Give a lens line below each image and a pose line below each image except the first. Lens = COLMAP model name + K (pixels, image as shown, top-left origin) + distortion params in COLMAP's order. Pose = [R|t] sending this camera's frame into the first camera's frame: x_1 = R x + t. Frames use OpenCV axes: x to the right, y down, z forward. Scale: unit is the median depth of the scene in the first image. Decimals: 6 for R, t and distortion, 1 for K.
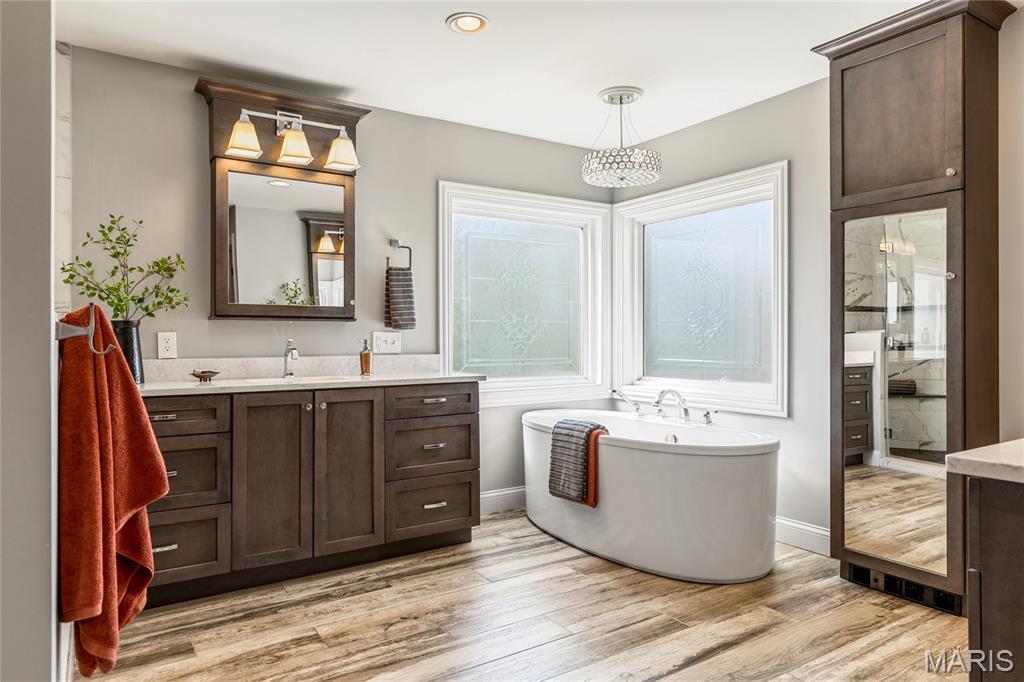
lens RADIAL K [[647.7, 0, 511.4], [0, 647.7, 340.0], [0, 0, 1]] dist [0.016391, -0.007680]
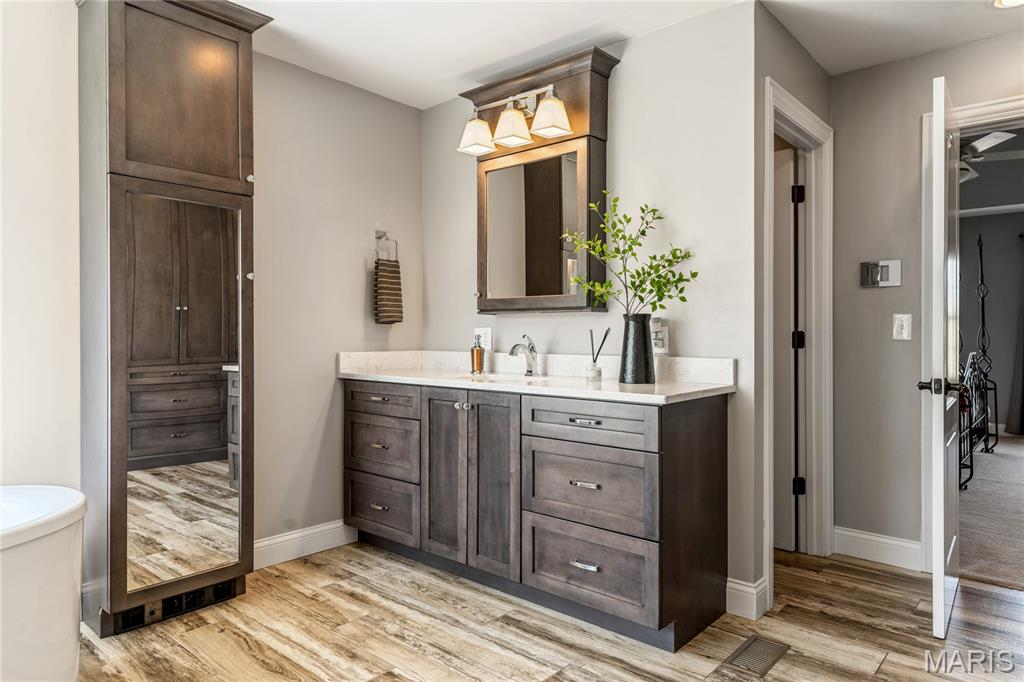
lens RADIAL K [[647.7, 0, 511.5], [0, 647.7, 337.6], [0, 0, 1]] dist [0.016391, -0.007680]
pose [[-0.272966, -0.002053, 0.962022, -0.445718], [0.004980, 0.999981, 0.003547, 0.000202], [-0.962011, 0.005759, -0.272951, 0.843950]]
